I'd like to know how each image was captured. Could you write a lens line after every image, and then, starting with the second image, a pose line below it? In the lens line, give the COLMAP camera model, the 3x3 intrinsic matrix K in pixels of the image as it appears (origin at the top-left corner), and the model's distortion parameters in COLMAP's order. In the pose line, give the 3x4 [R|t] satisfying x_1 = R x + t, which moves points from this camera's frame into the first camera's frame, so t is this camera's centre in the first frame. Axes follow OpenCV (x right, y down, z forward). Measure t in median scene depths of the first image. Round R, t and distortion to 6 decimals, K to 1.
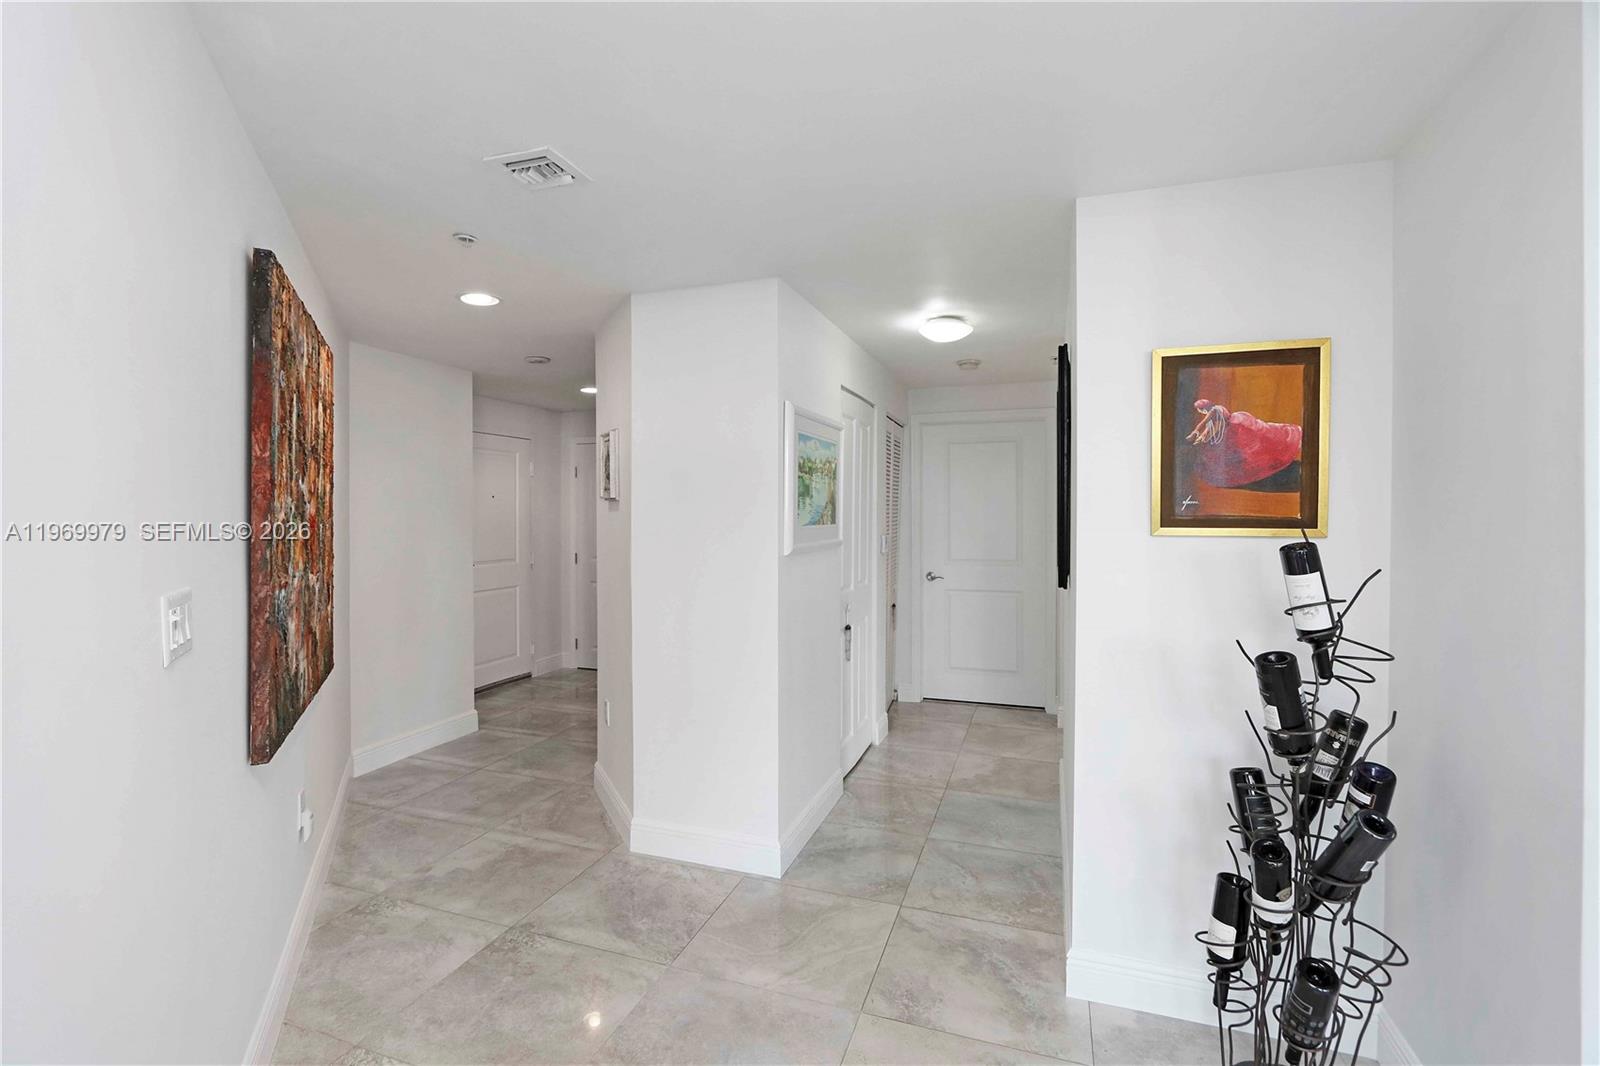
lens RADIAL K [[775.5, 0, 800.0], [0, 775.5, 533.0], [0, 0, 1]] dist [-0.001836, -0.000032]
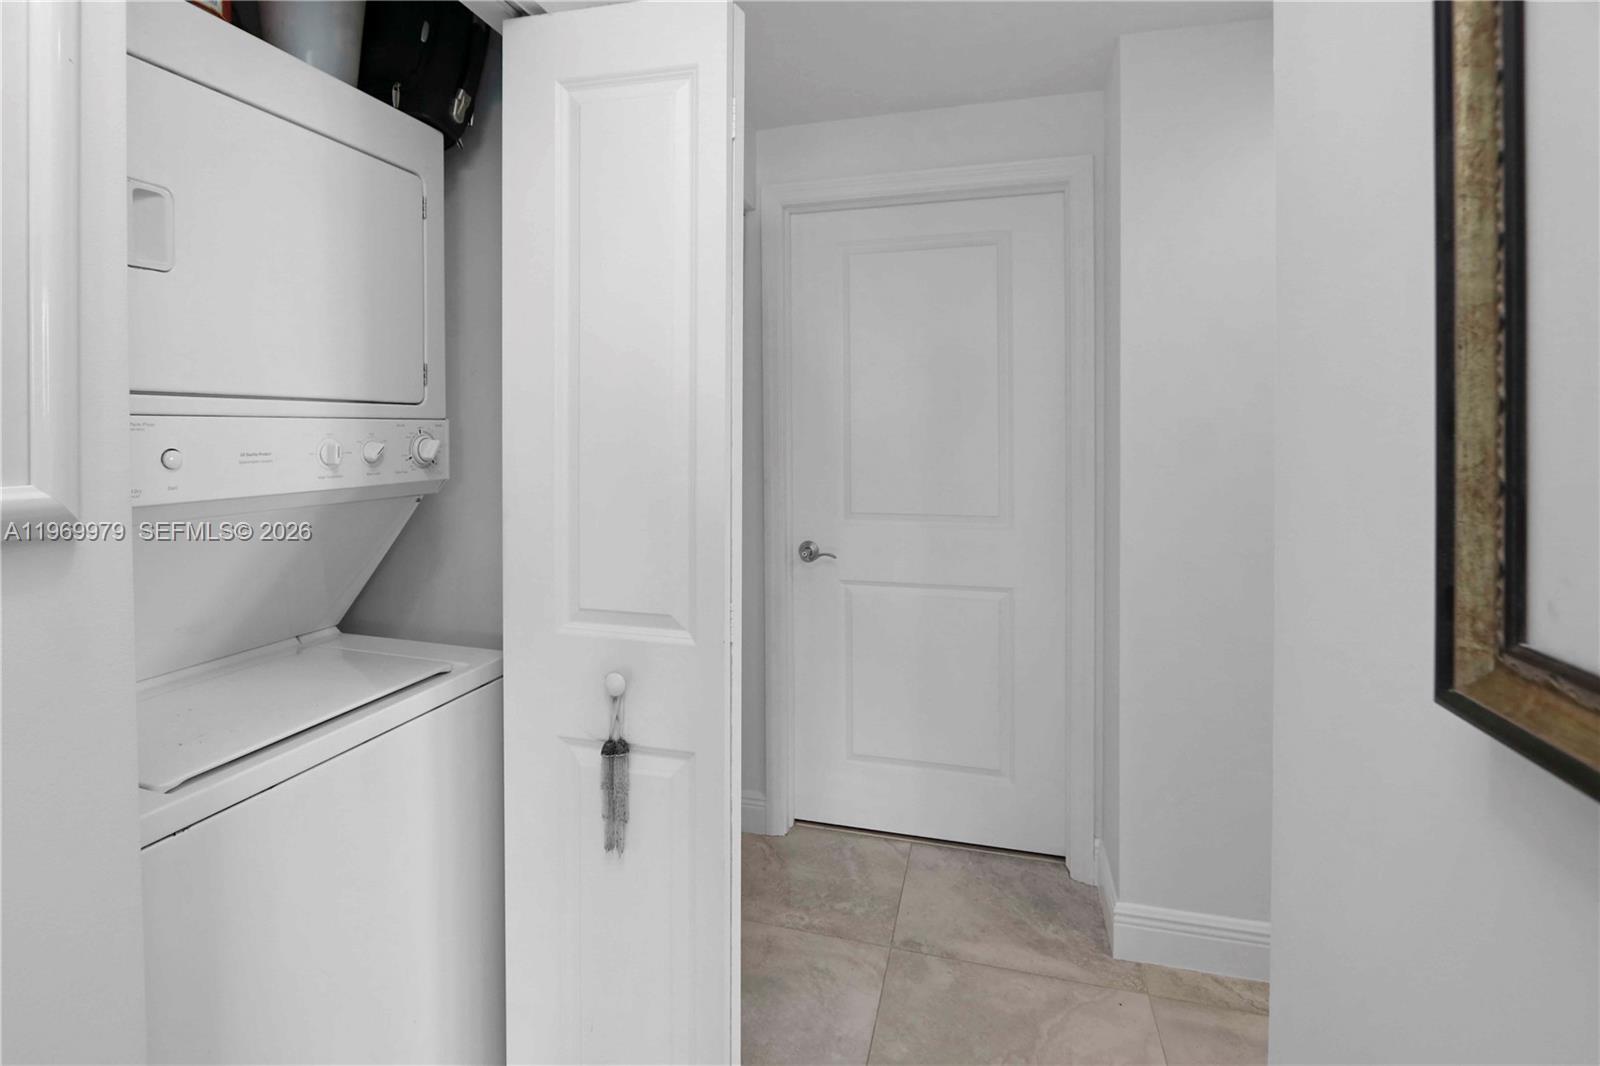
lens RADIAL K [[775.5, 0, 800.0], [0, 775.5, 533.0], [0, 0, 1]] dist [-0.001836, -0.000032]
pose [[0.996239, -0.020894, 0.084094, 0.143620], [0.009578, 0.991100, 0.132777, -0.014885], [-0.086119, -0.131472, 0.987572, 0.641367]]
